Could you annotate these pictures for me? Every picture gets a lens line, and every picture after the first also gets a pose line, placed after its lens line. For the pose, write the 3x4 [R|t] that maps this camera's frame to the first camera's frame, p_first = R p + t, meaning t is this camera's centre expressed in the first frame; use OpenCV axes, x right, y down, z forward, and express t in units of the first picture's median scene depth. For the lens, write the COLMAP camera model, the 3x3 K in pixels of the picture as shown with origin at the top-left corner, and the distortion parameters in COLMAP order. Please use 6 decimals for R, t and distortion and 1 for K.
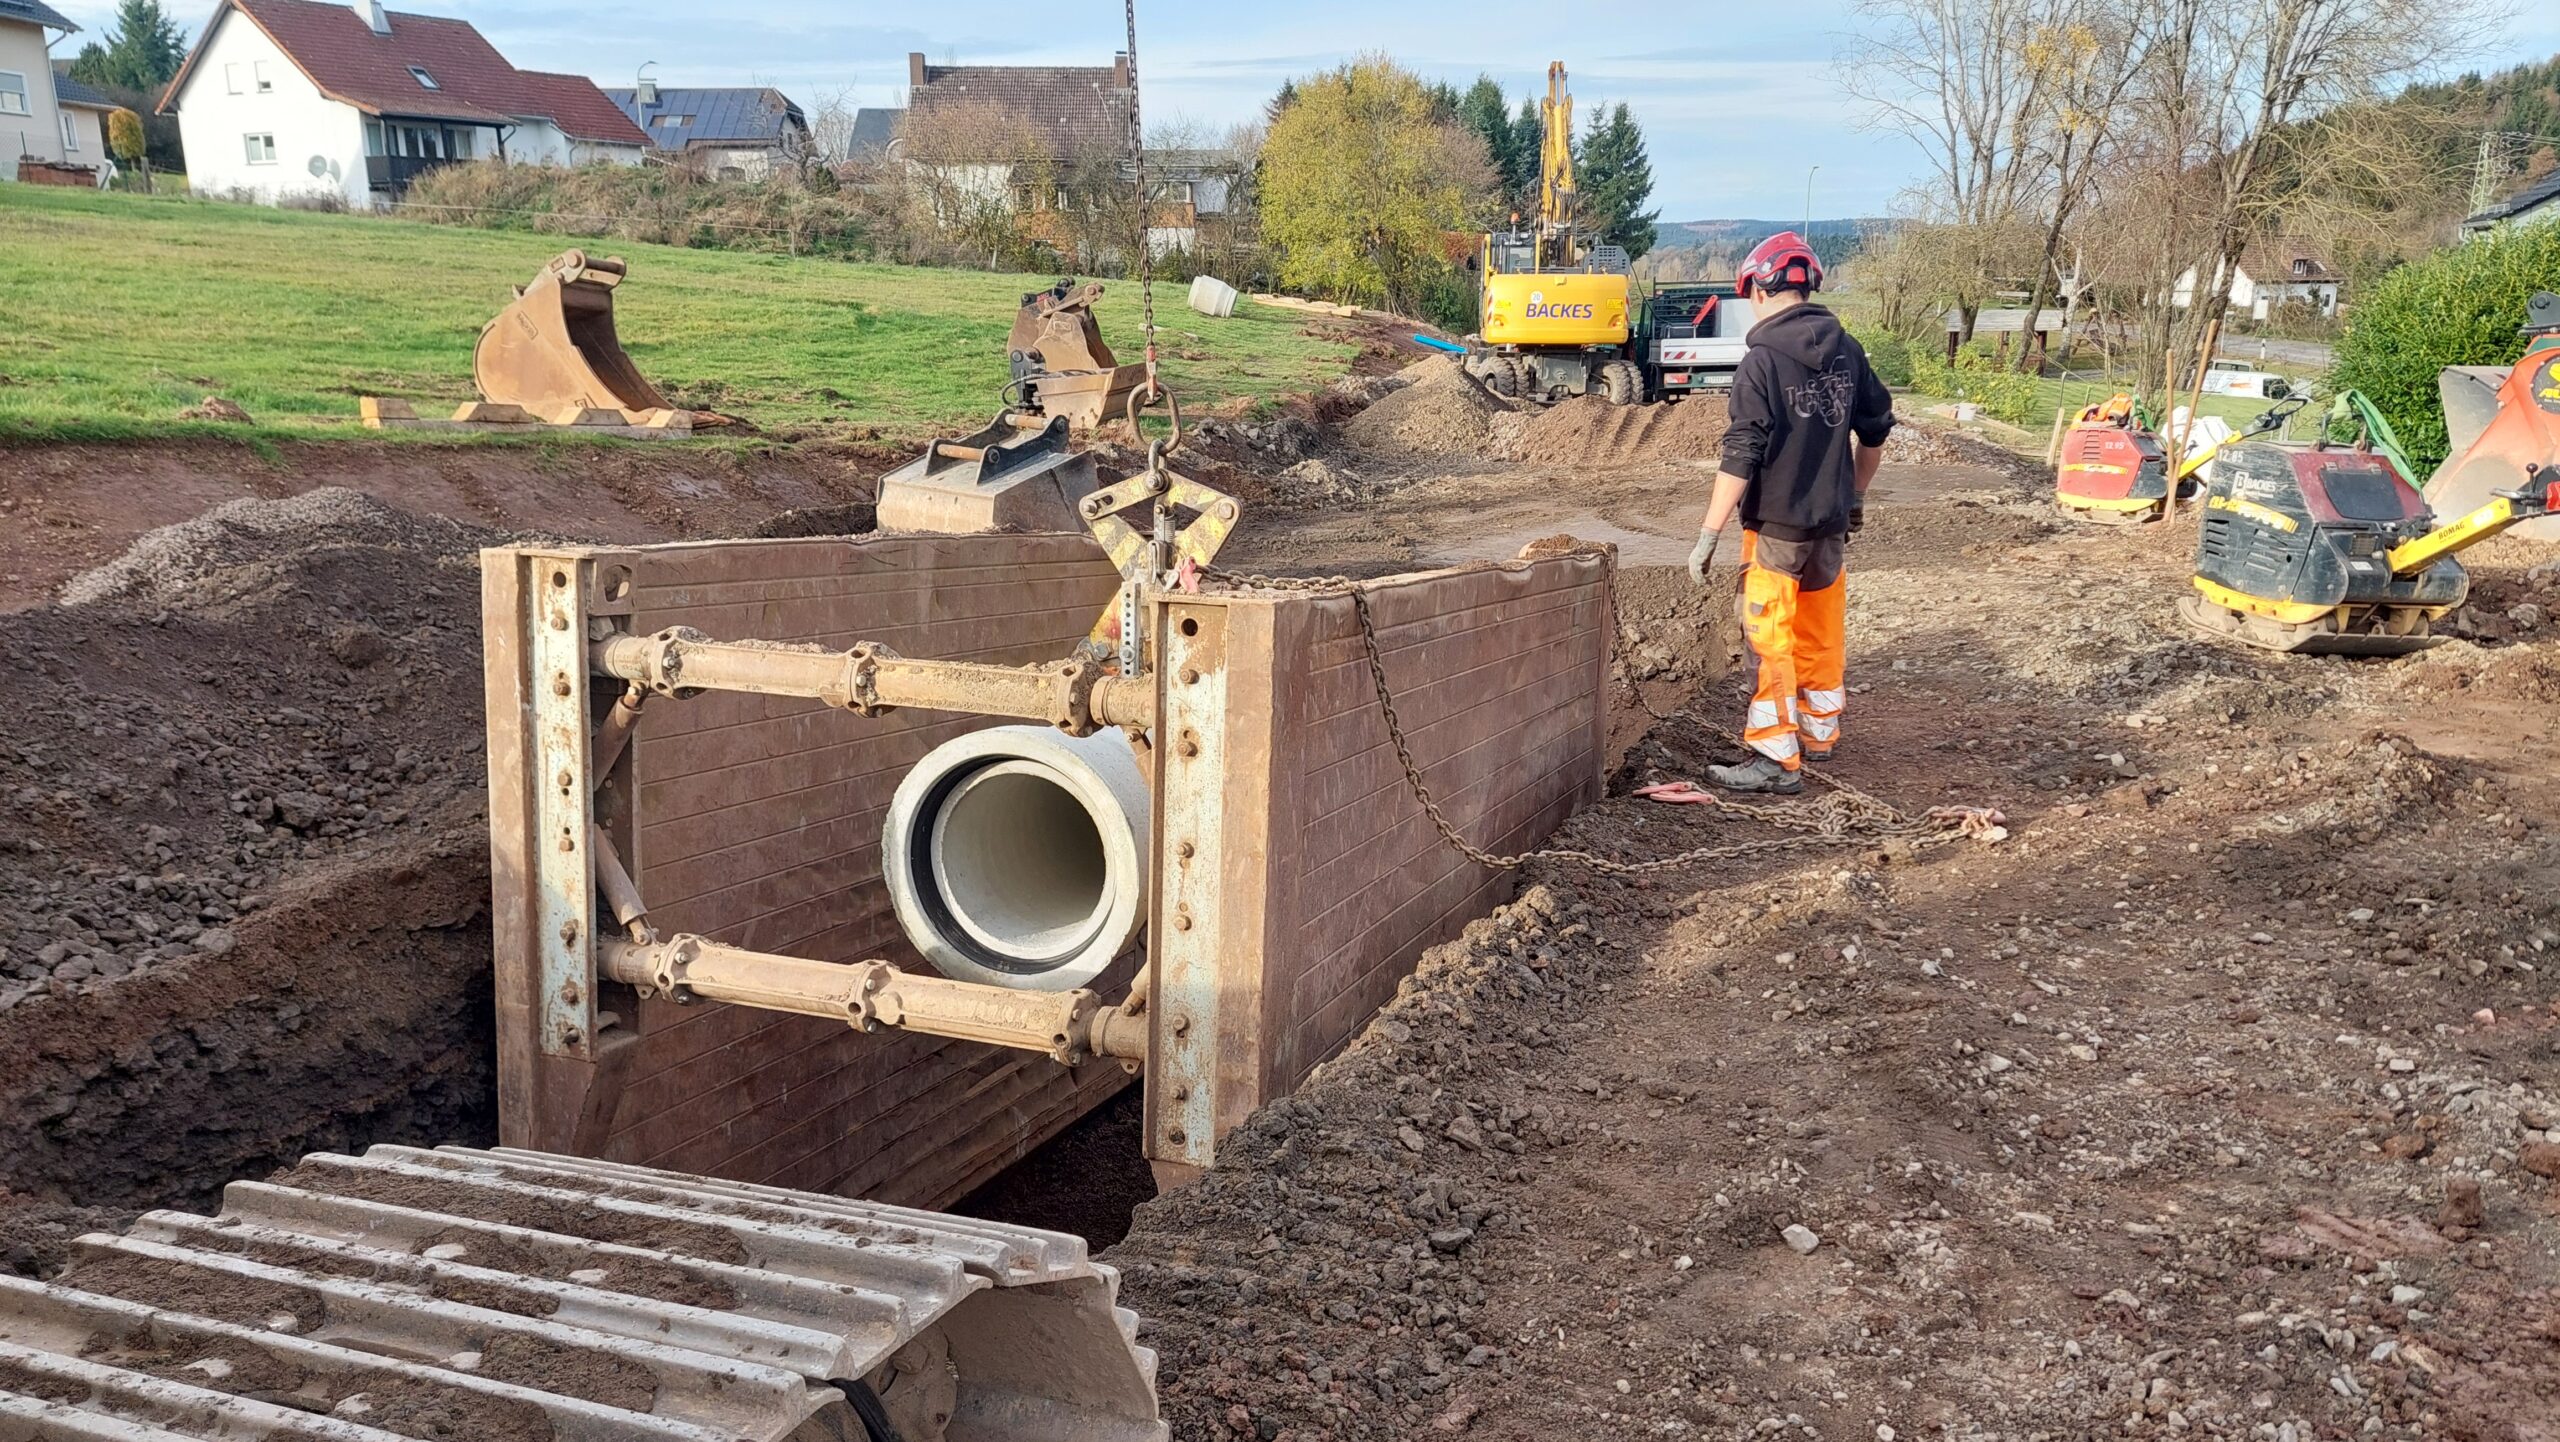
lens RADIAL K [[1837.8, 0, 1311.8], [0, 1837.8, 748.8], [0, 0, 1]] dist [0.074631, -0.083003]
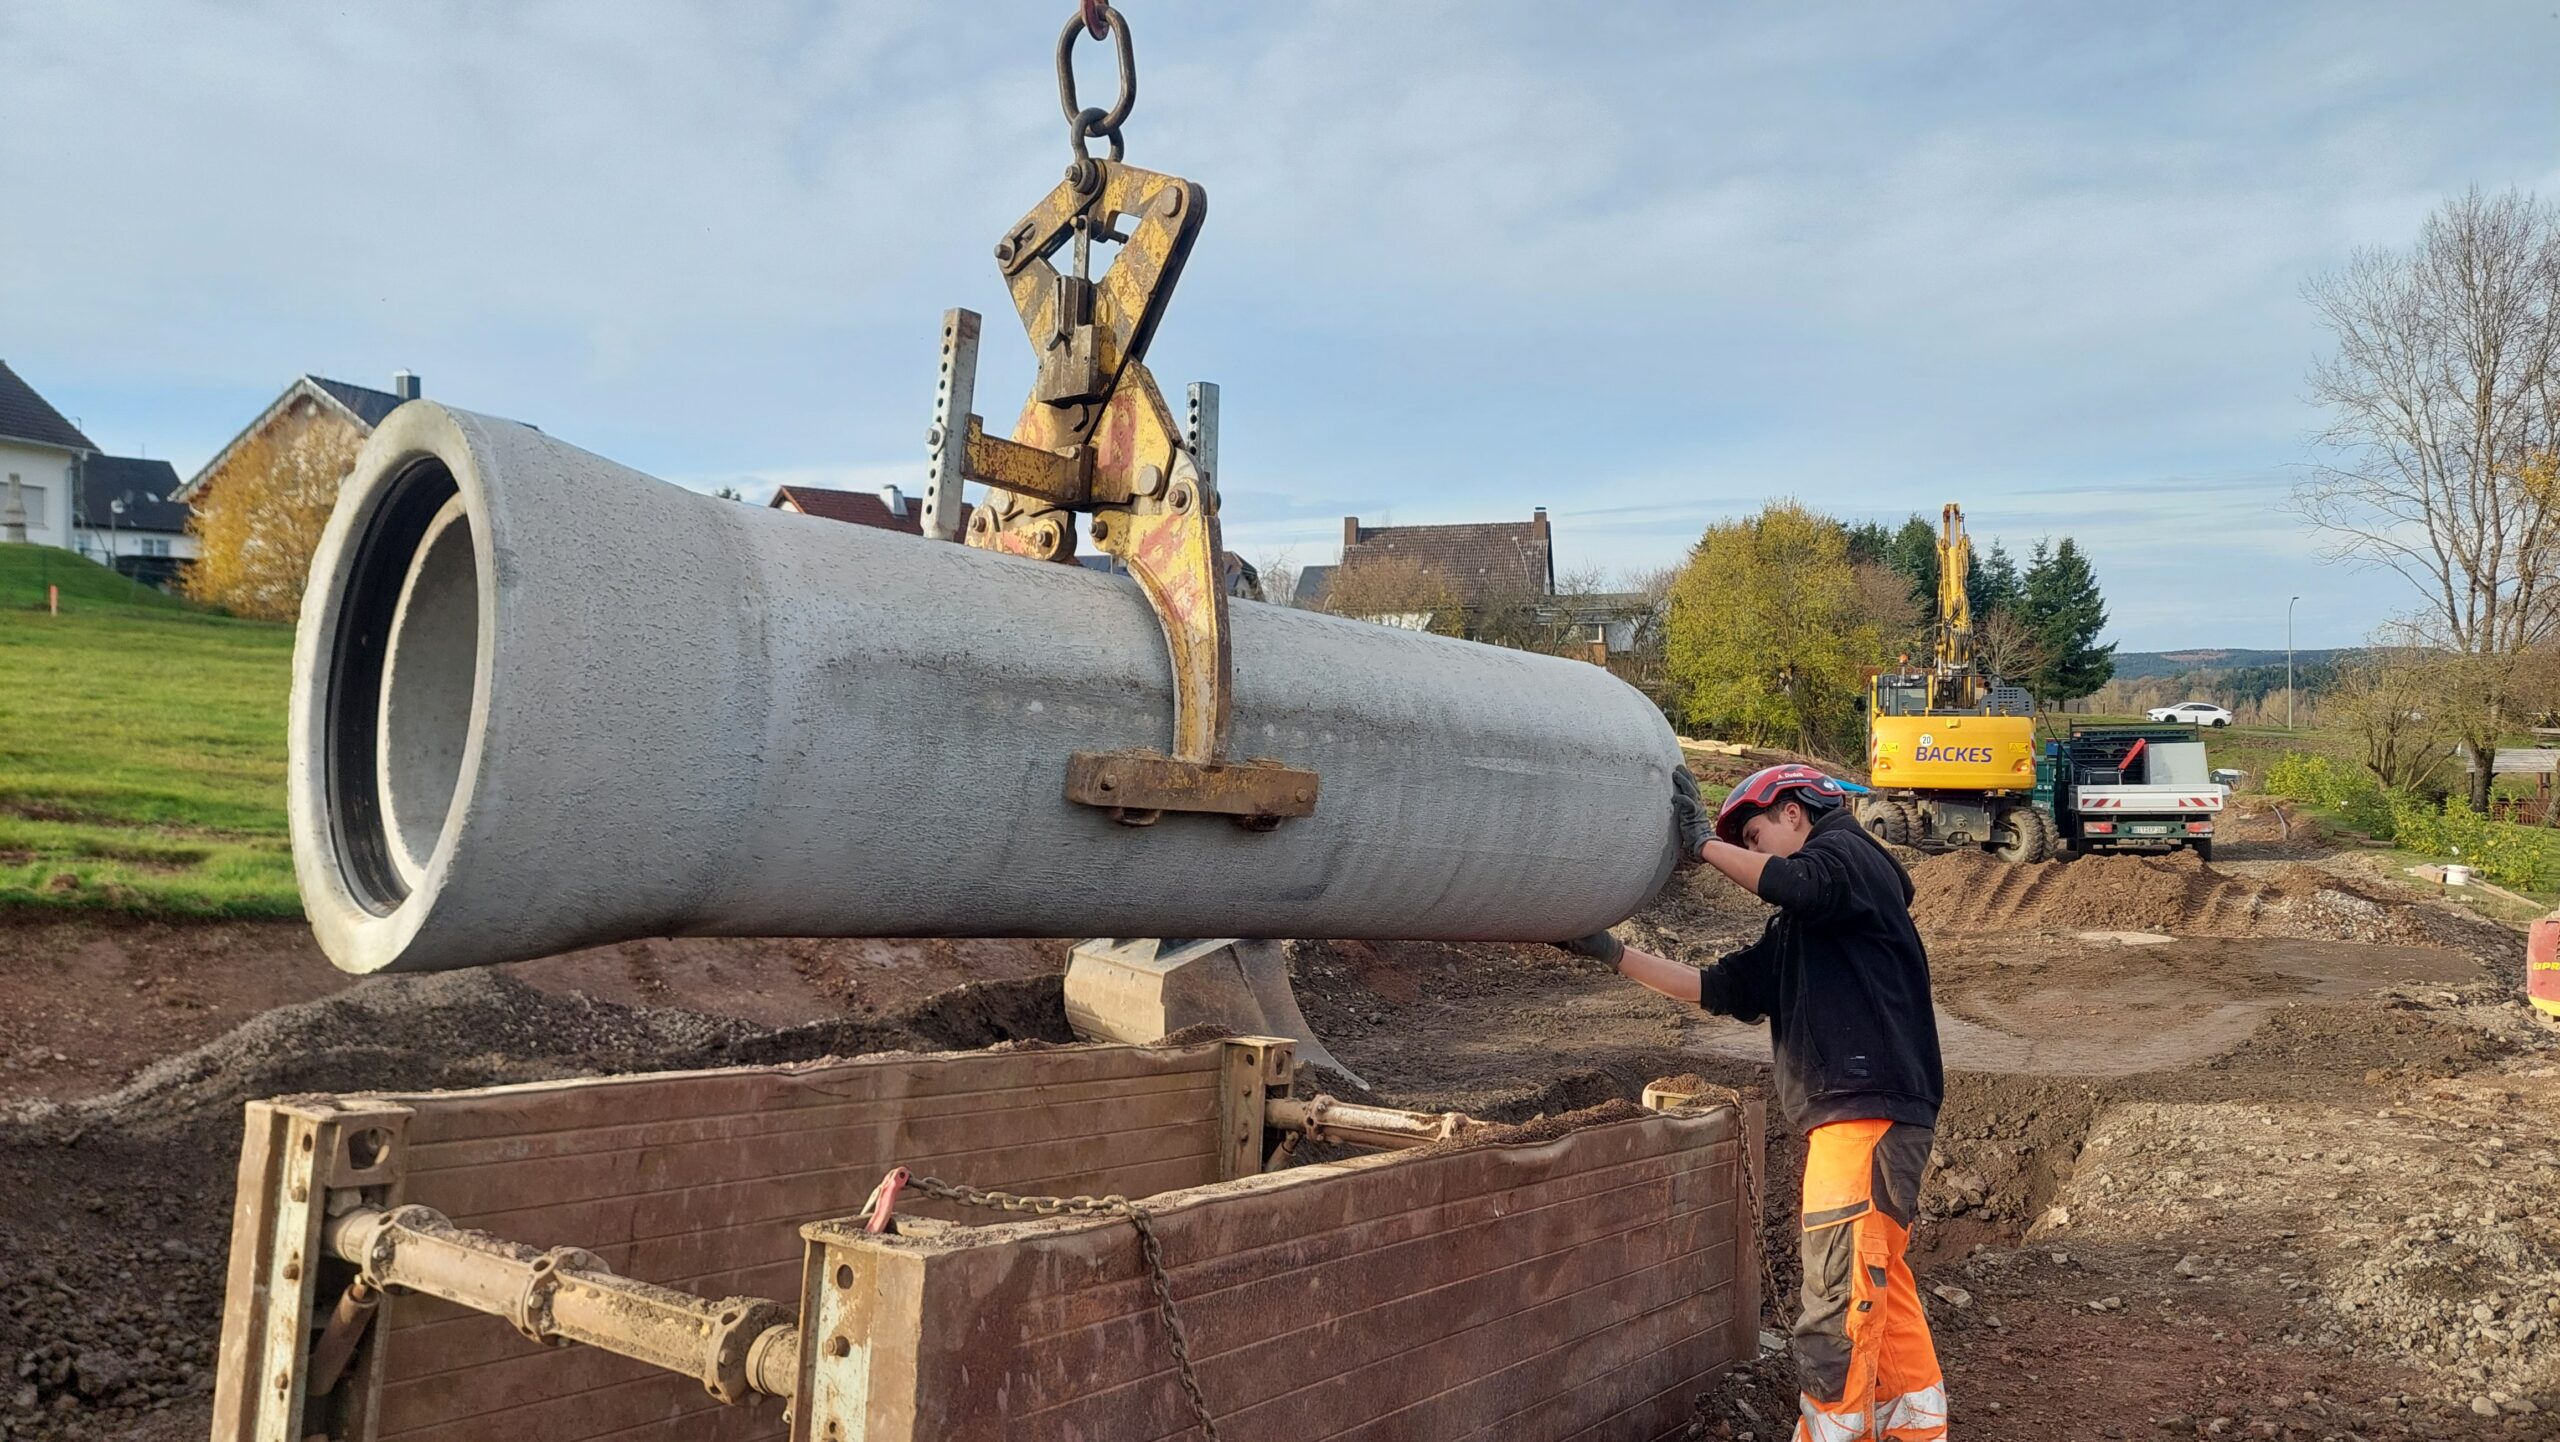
lens RADIAL K [[1837.8, 0, 1270.9], [0, 1837.8, 710.7], [0, 0, 1]] dist [0.074631, -0.083003]
pose [[0.967364, -0.003469, -0.253365, 0.143442], [-0.059033, 0.969307, -0.238662, -0.058513], [0.246417, 0.245830, 0.937468, 0.130992]]
